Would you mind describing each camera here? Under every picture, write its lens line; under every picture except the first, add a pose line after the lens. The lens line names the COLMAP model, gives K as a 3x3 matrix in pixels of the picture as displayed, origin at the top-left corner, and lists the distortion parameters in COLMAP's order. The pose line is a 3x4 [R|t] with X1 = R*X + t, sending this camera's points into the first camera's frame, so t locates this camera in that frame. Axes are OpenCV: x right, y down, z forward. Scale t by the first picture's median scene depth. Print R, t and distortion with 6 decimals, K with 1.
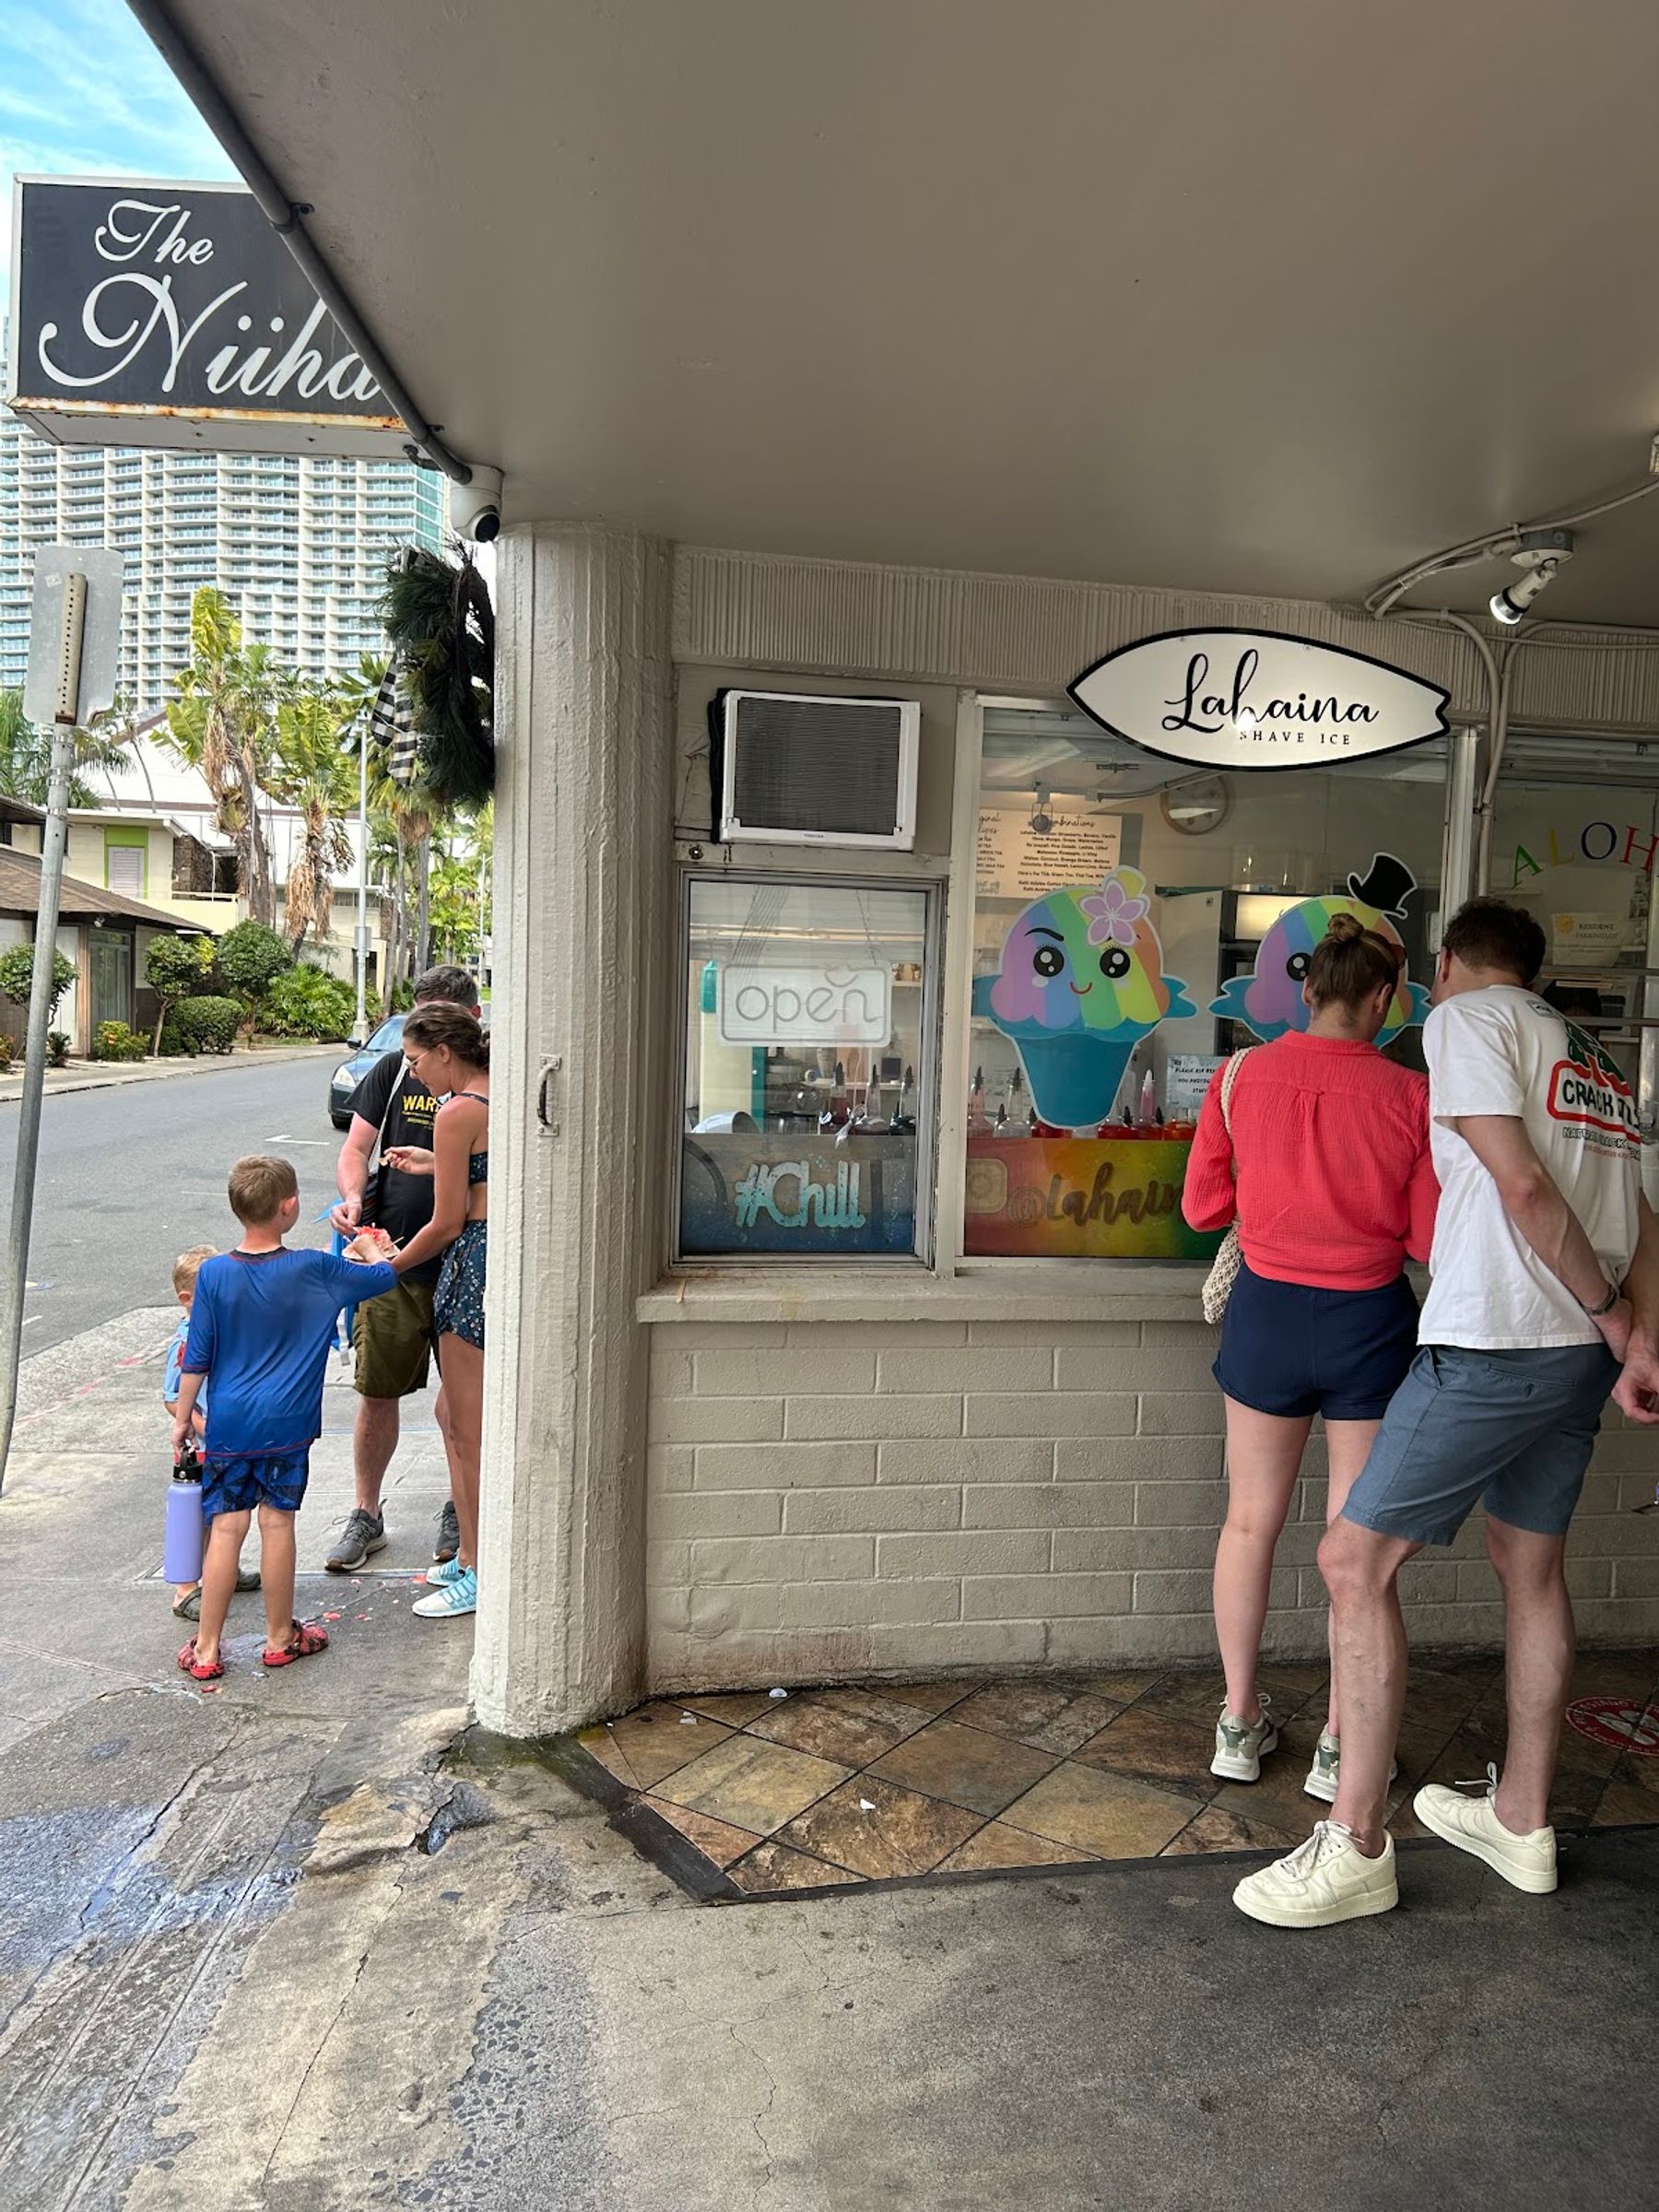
lens RADIAL K [[1706.0, 0, 870.3], [0, 1706.0, 1113.0], [0, 0, 1]] dist [0.131613, -0.217898]
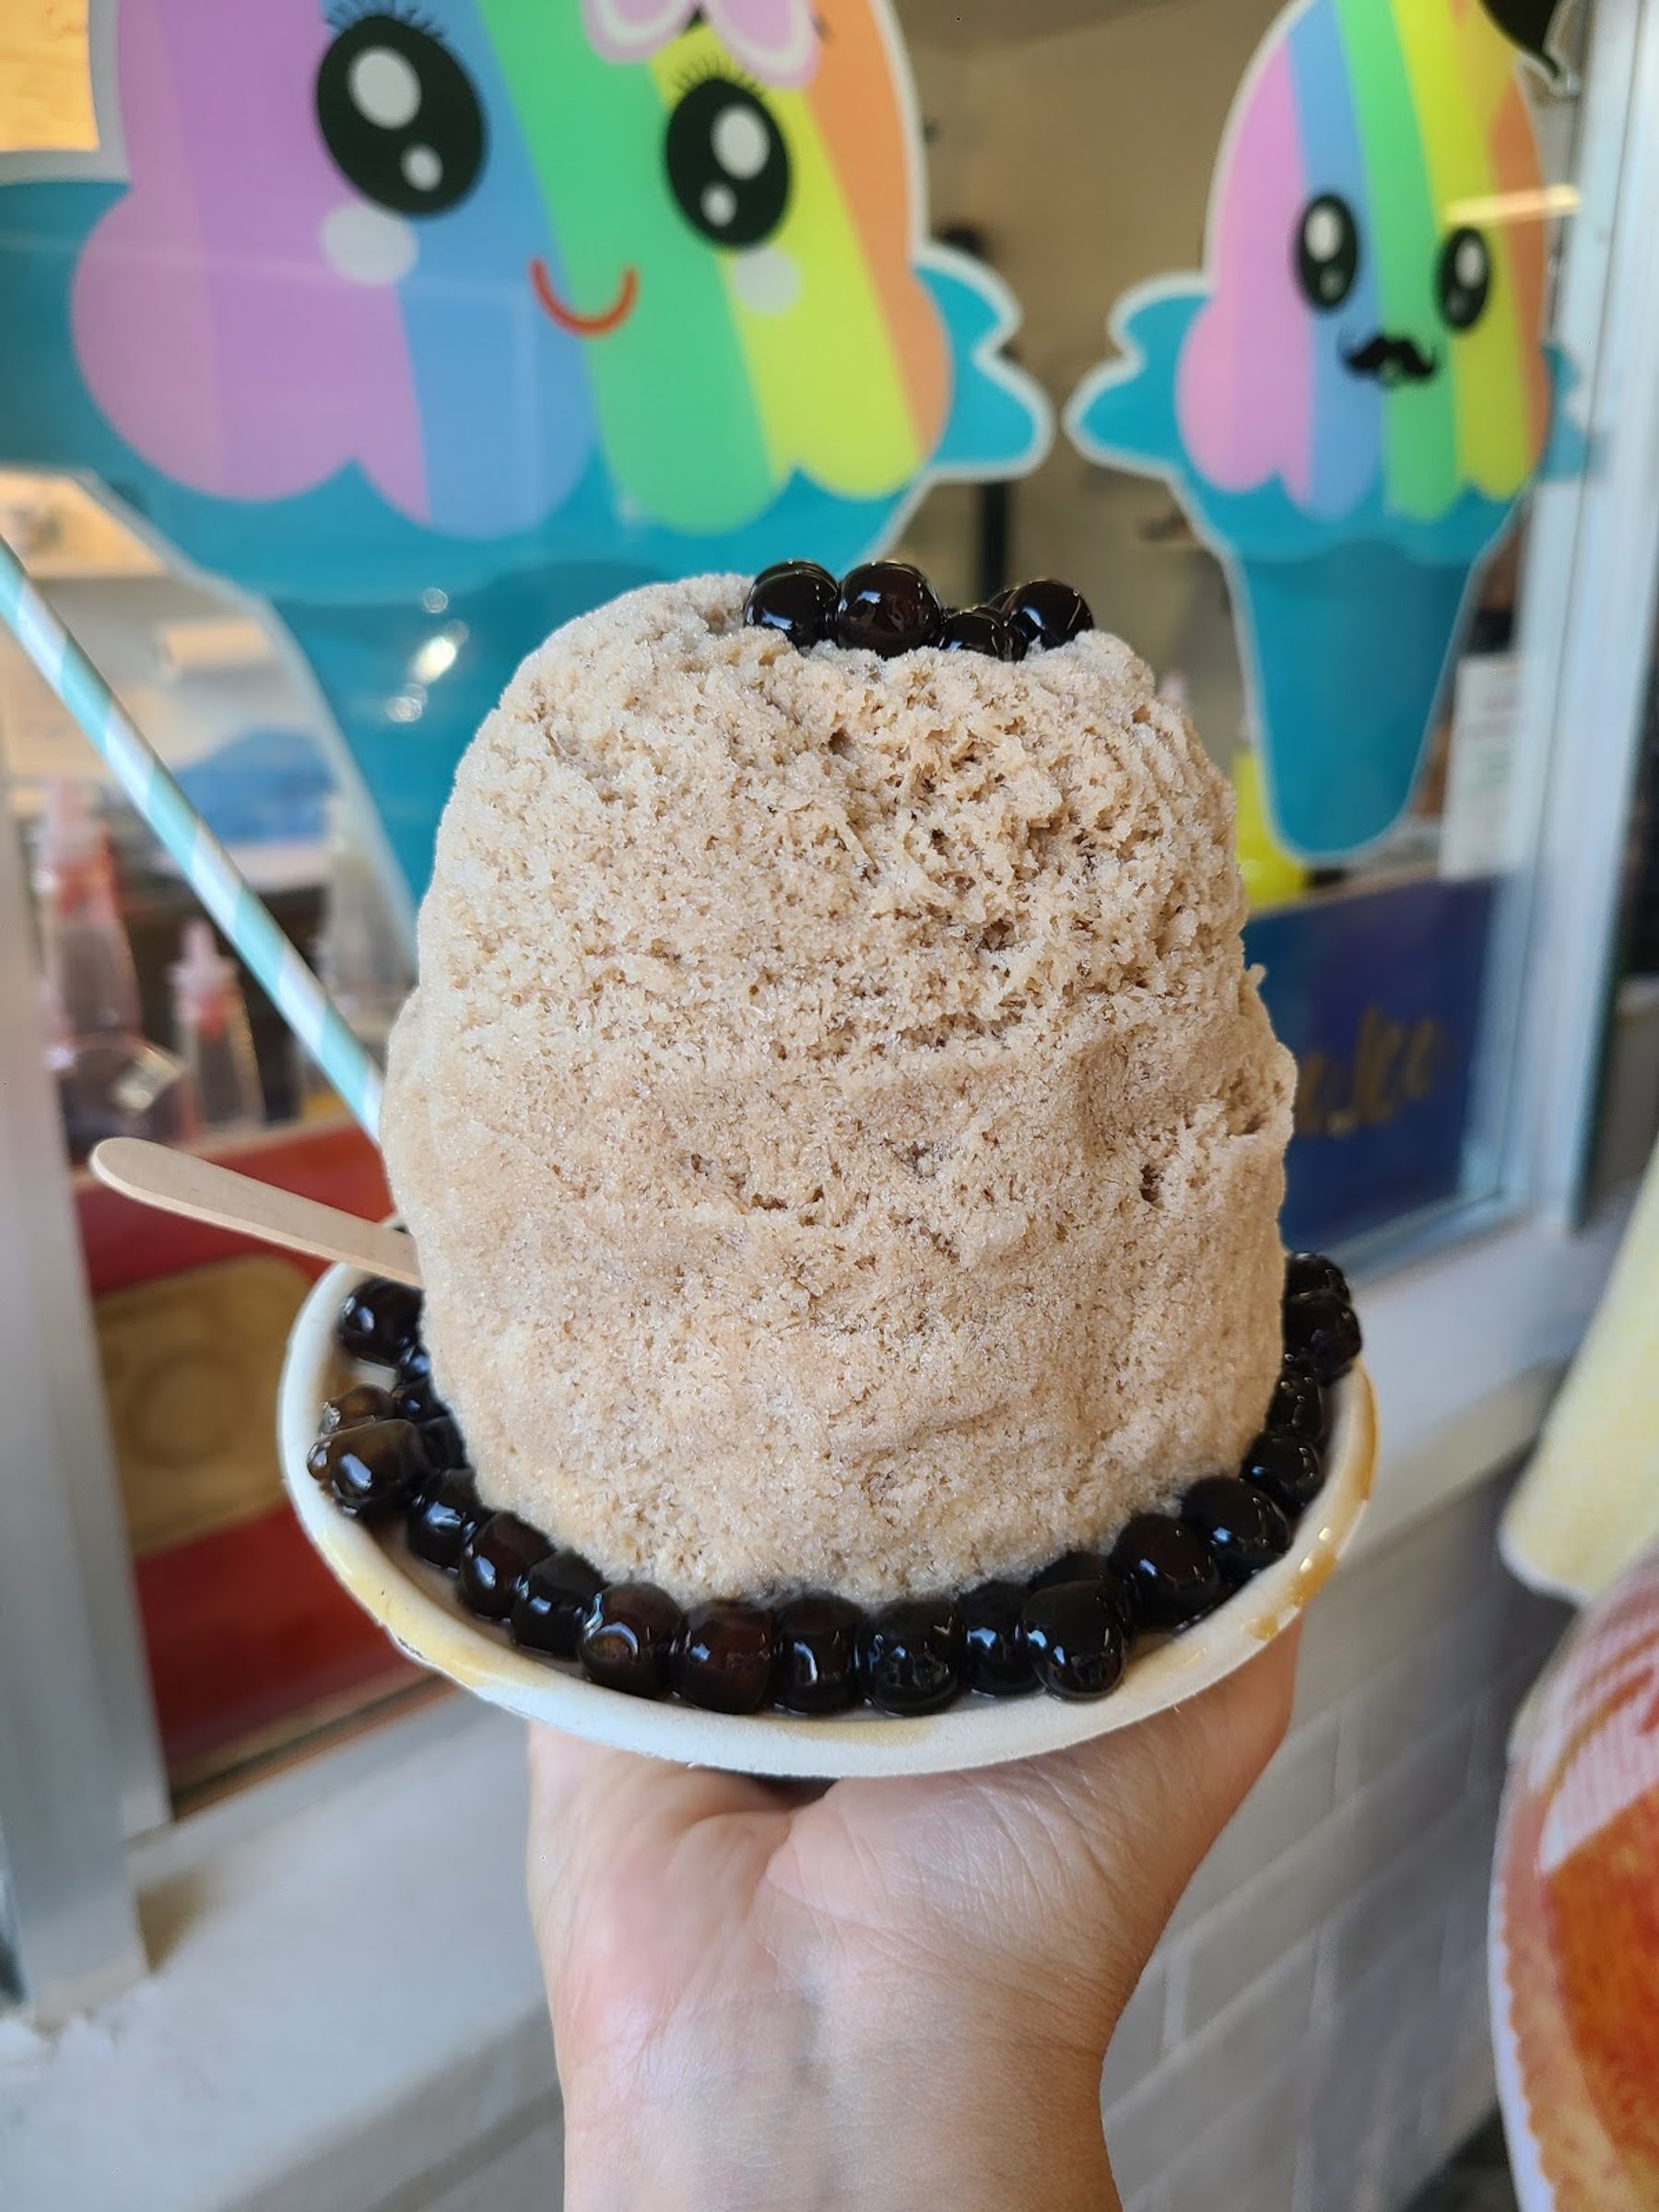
lens RADIAL K [[1753.9, 0, 829.5], [0, 1753.9, 1106.0], [0, 0, 1]] dist [-0.004767, -0.004031]
pose [[0.875734, -0.183665, 0.446494, 0.047104], [0.064575, 0.961063, 0.268677, -0.039484], [-0.478456, -0.206457, 0.853496, 0.830112]]
